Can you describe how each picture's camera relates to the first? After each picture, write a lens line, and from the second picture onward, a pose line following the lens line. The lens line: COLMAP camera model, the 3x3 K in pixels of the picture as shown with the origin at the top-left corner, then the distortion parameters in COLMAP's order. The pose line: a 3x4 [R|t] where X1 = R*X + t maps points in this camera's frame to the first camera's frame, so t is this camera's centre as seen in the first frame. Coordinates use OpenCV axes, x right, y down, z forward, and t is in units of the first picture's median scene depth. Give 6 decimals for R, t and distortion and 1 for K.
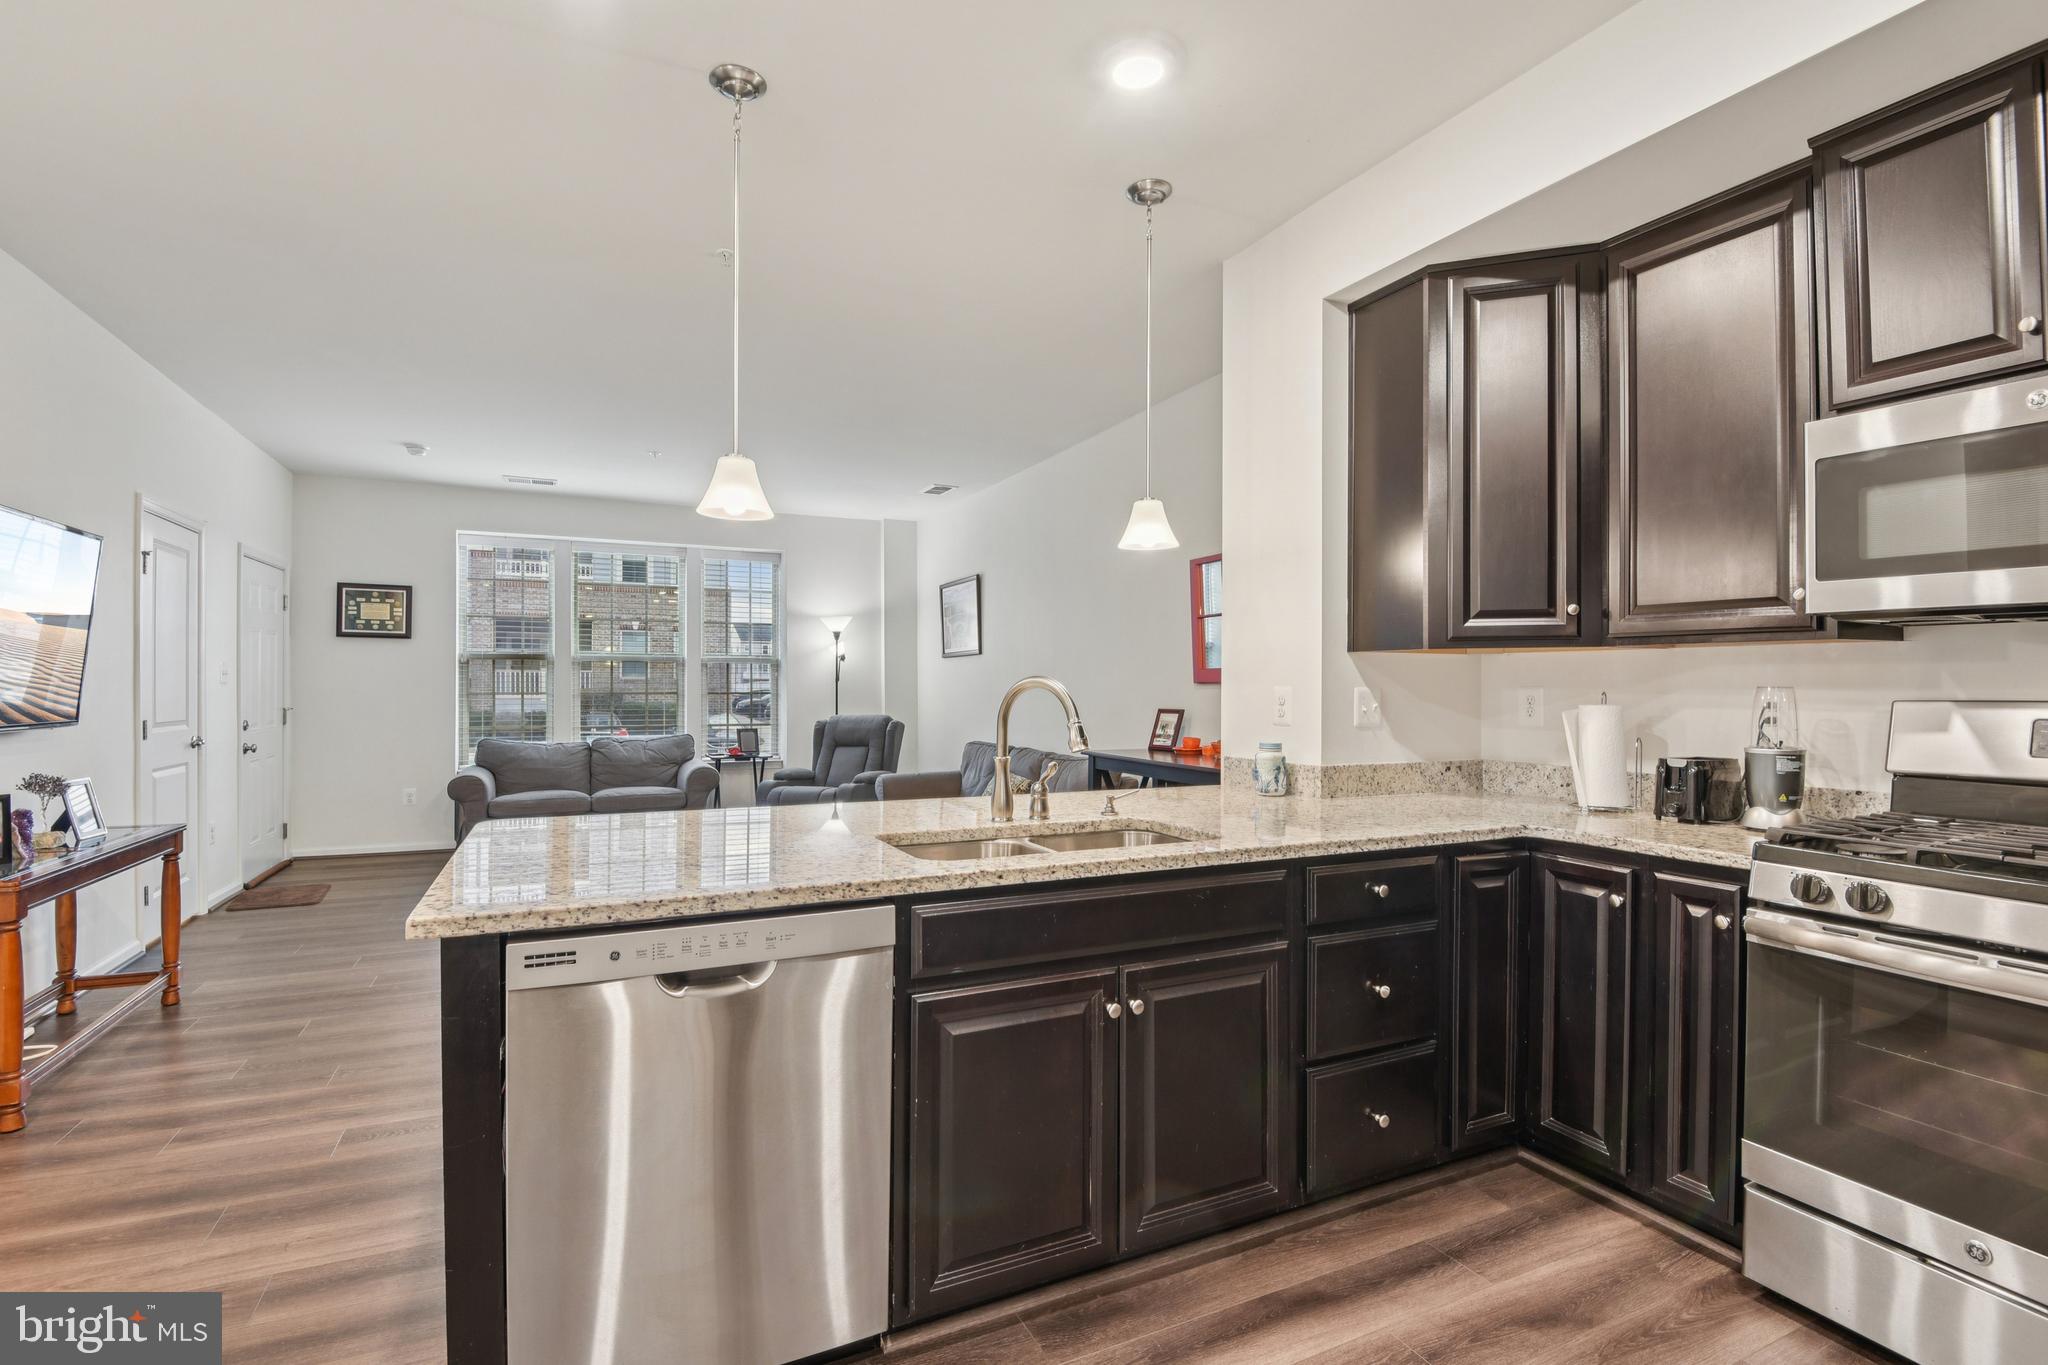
lens RADIAL K [[943.9, 0, 1024.0], [0, 943.9, 682.5], [0, 0, 1]] dist [0.001858, -0.016910]
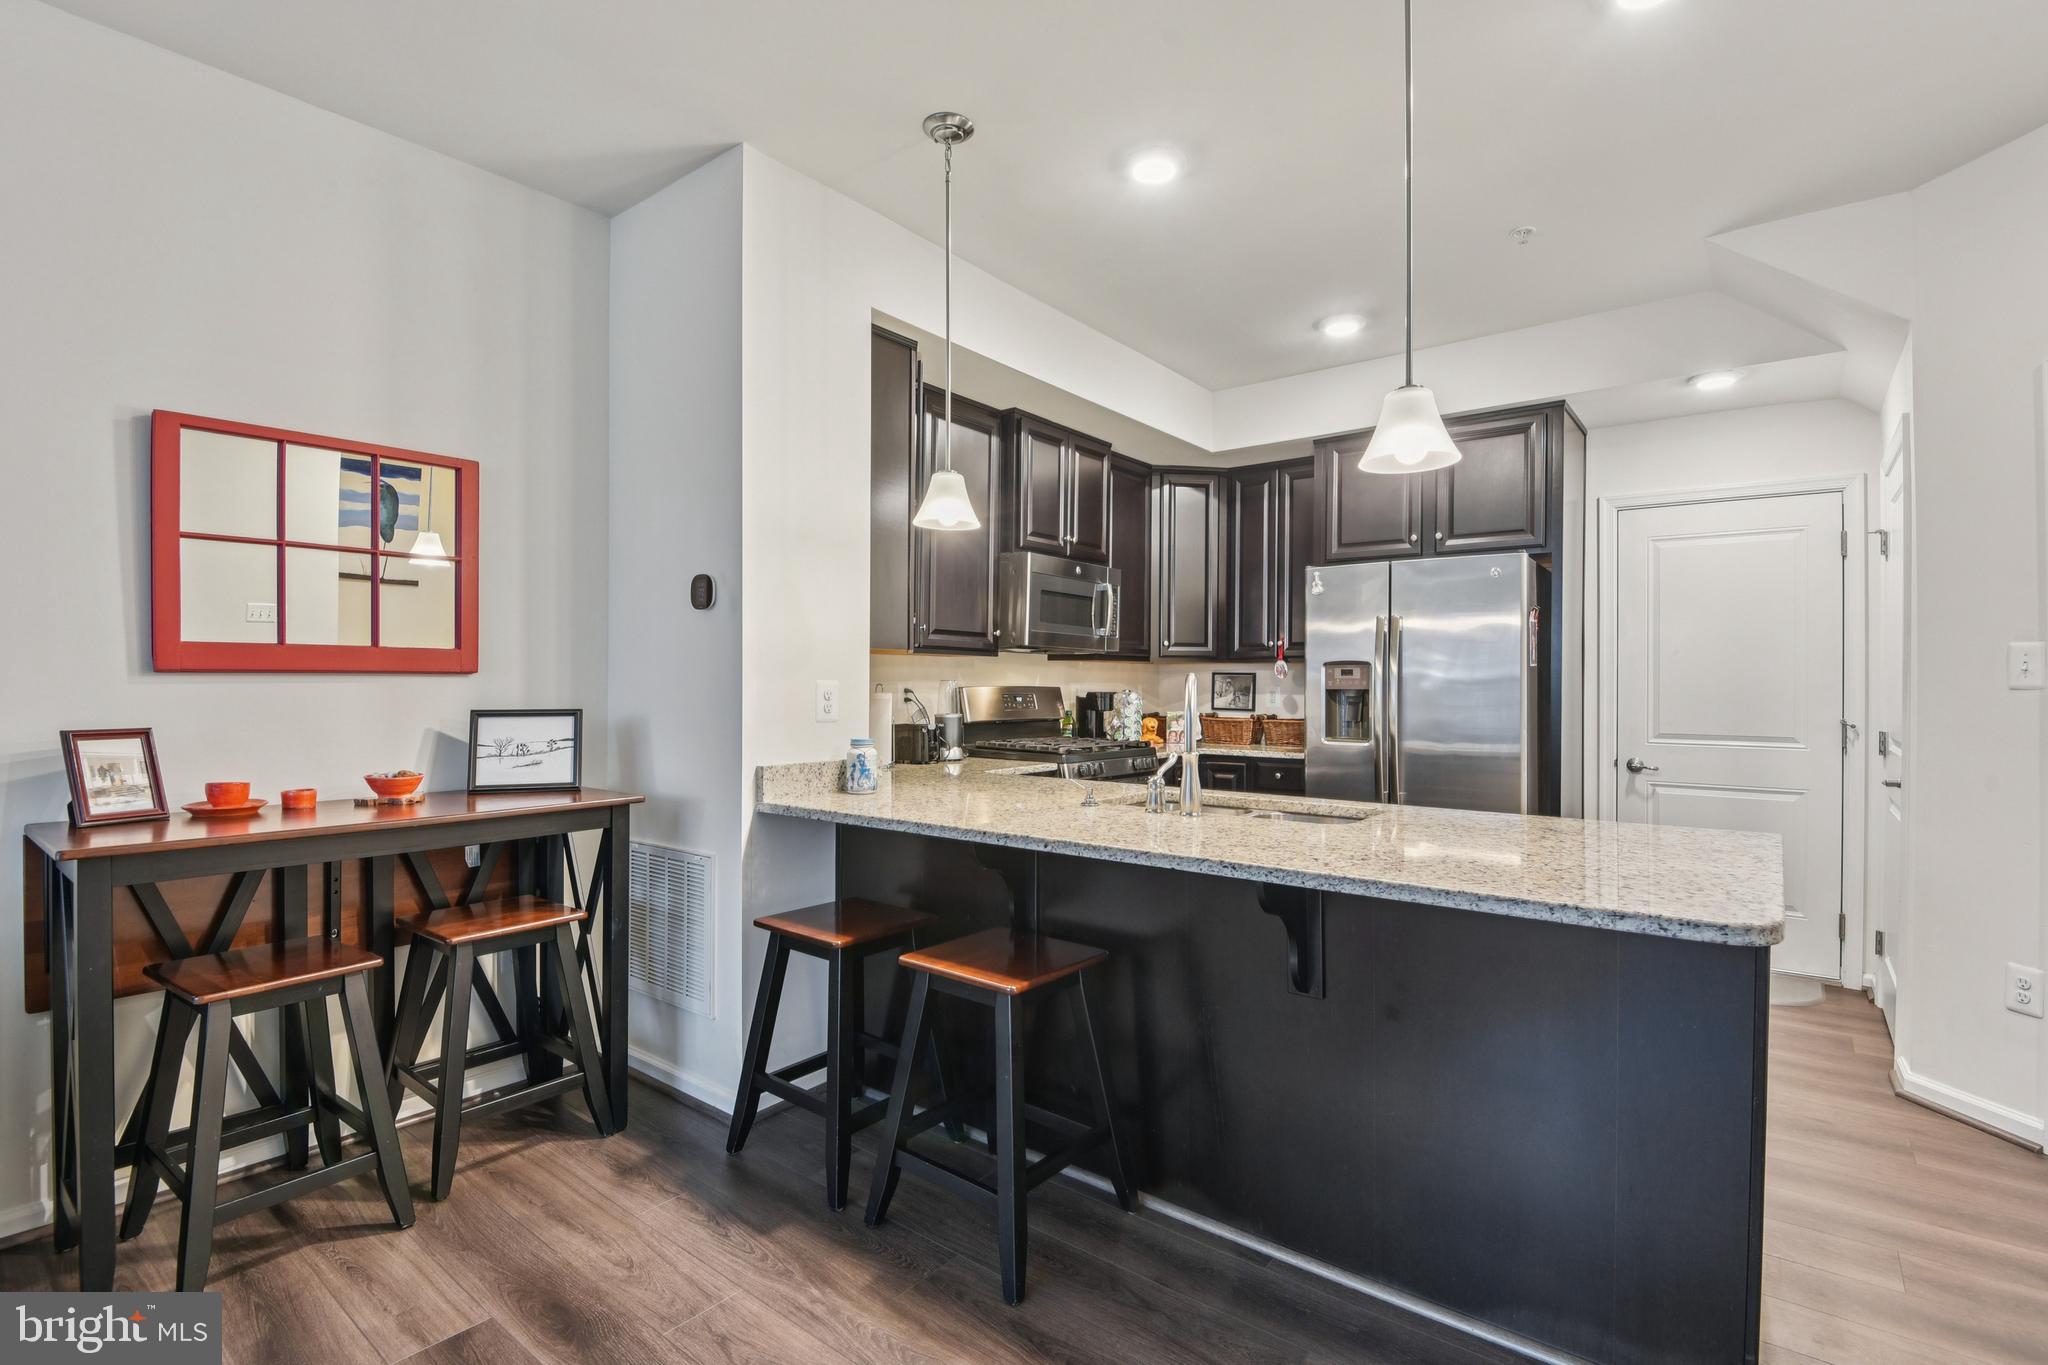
lens RADIAL K [[943.9, 0, 1024.0], [0, 943.9, 682.5], [0, 0, 1]] dist [0.001858, -0.016910]
pose [[-0.441981, -0.003479, 0.897018, -0.294299], [-0.007070, 0.999975, 0.000394, 0.002089], [-0.896997, -0.006168, -0.441994, 0.558709]]
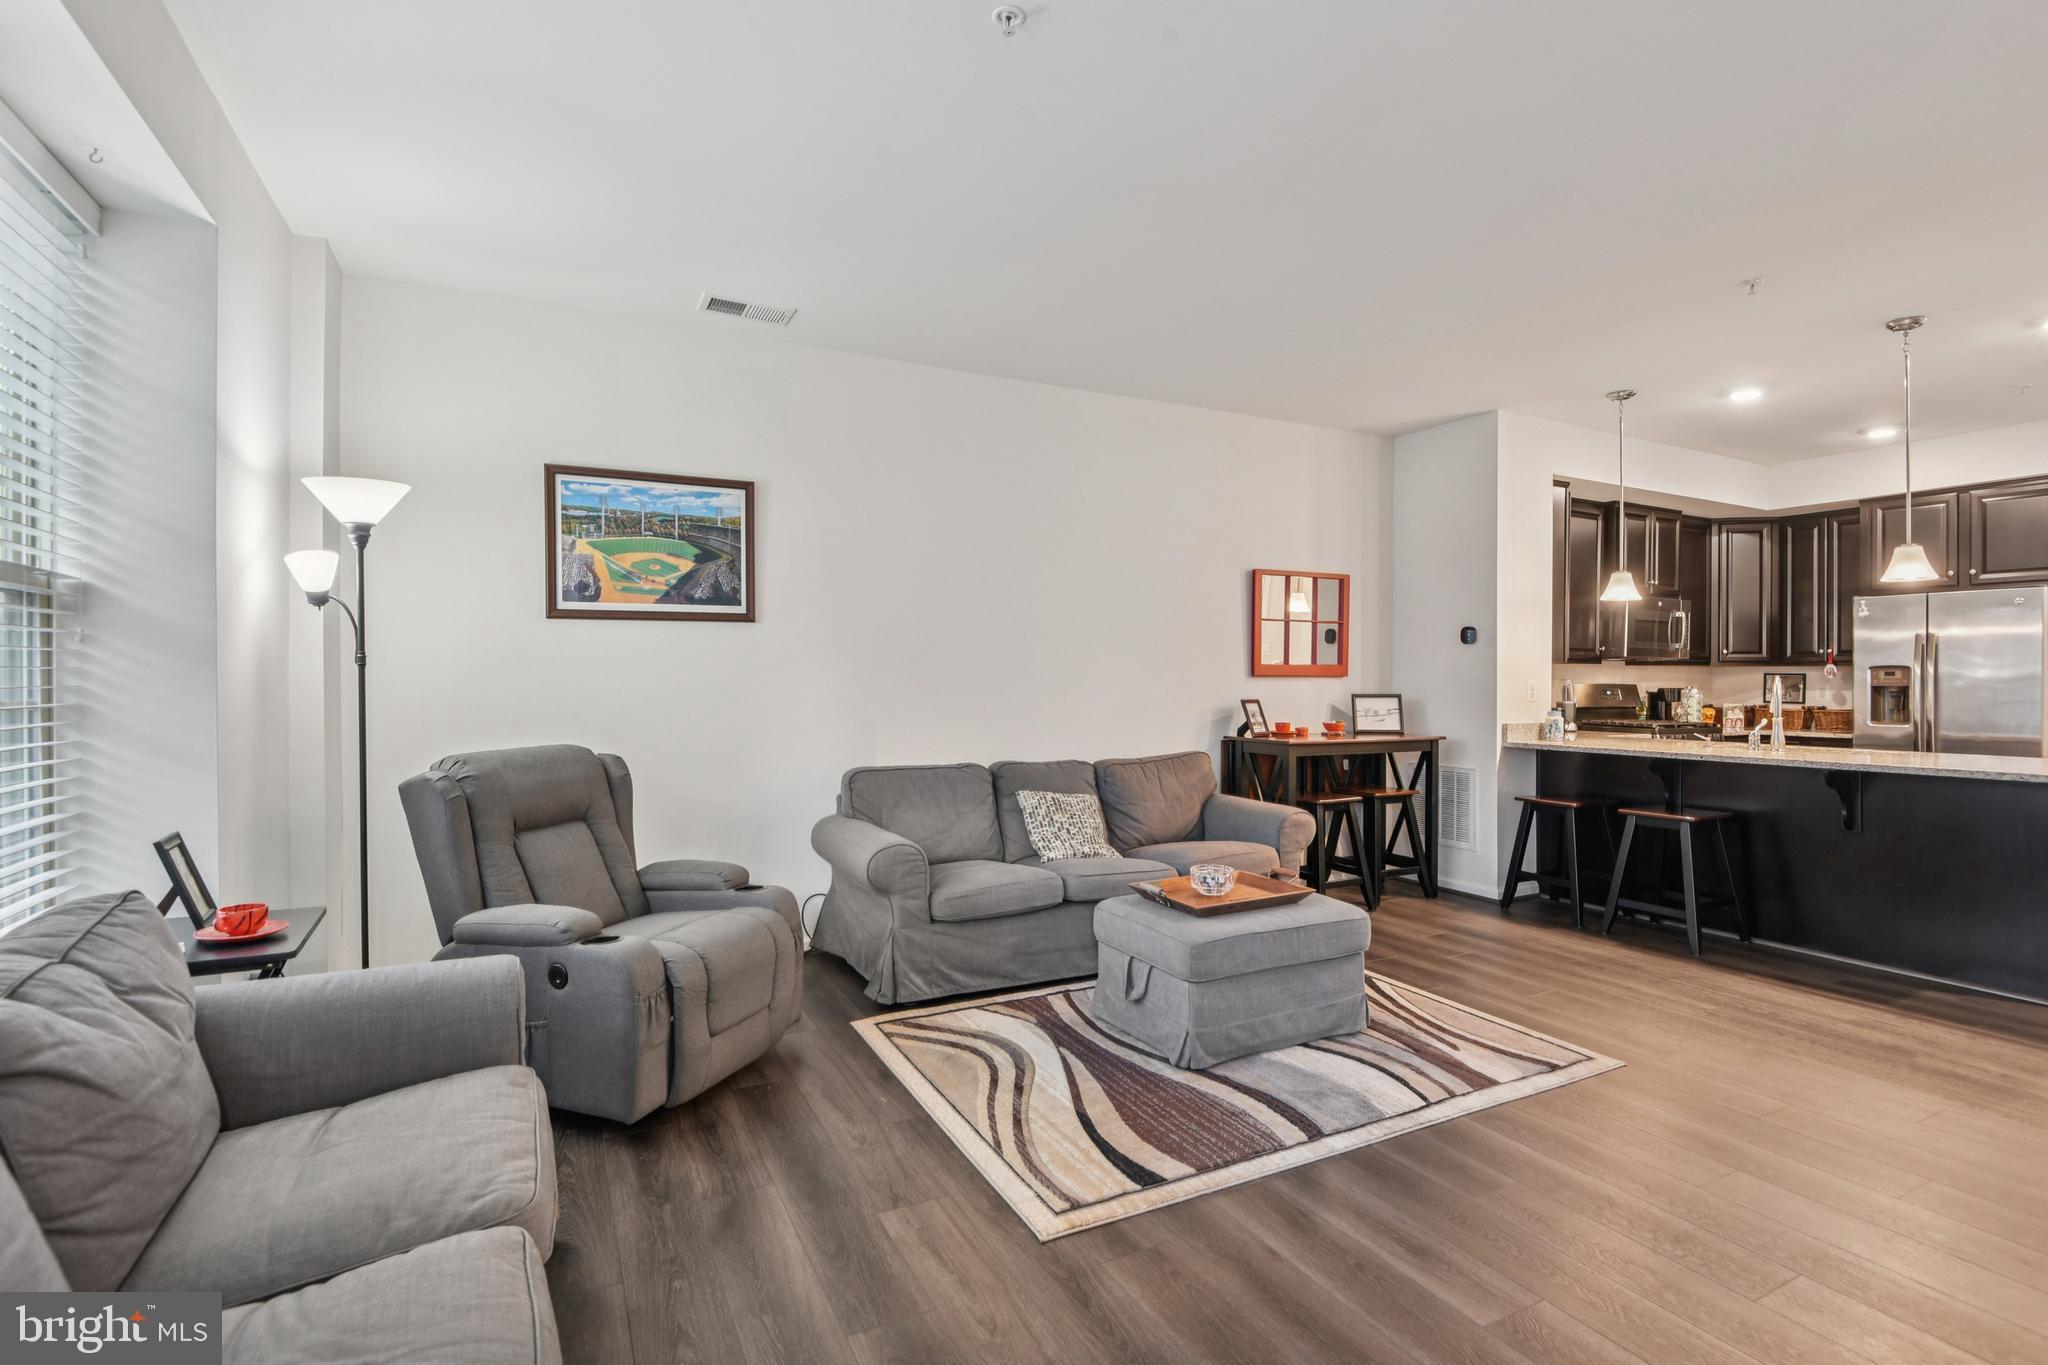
lens RADIAL K [[955.1, 0, 1024.0], [0, 955.1, 682.5], [0, 0, 1]] dist [0.001970, -0.018440]
pose [[-0.023696, -0.004322, 0.999710, -0.663881], [-0.006650, 0.999969, 0.004166, 0.003692], [-0.999697, -0.006549, -0.023724, 0.894229]]
